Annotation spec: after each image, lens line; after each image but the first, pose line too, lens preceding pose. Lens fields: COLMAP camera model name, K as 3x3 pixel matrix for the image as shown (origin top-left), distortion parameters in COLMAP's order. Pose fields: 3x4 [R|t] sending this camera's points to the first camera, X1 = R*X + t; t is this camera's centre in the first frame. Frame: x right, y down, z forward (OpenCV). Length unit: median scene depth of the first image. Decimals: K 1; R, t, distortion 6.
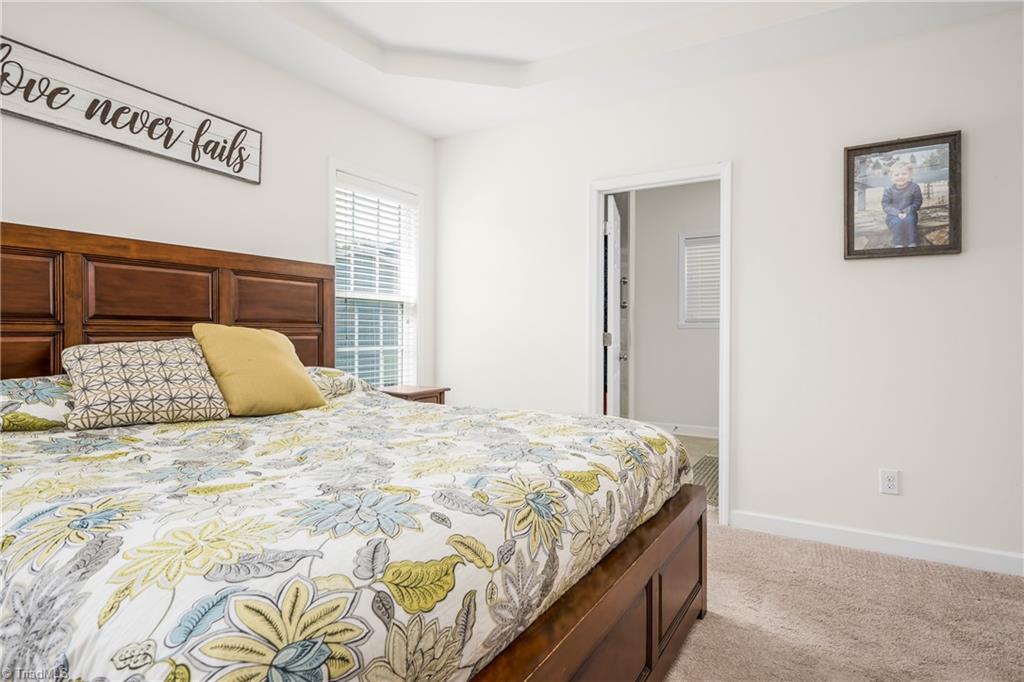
lens RADIAL K [[553.4, 0, 515.5], [0, 553.4, 336.8], [0, 0, 1]] dist [-0.005404, 0.001602]
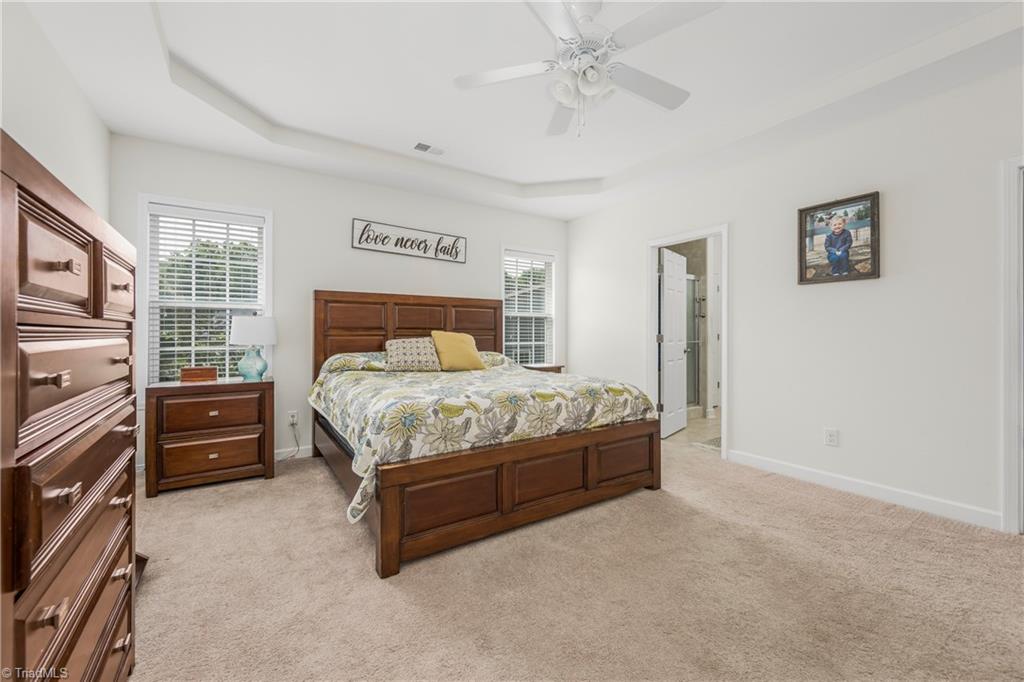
lens RADIAL K [[413.1, 0, 510.5], [0, 413.1, 337.0], [0, 0, 1]] dist [0.002360, -0.000120]
pose [[0.898813, 0.000948, -0.438331, 0.417205], [-0.001603, 0.999998, -0.001125, 0.003025], [0.438329, 0.001714, 0.898813, -0.361048]]
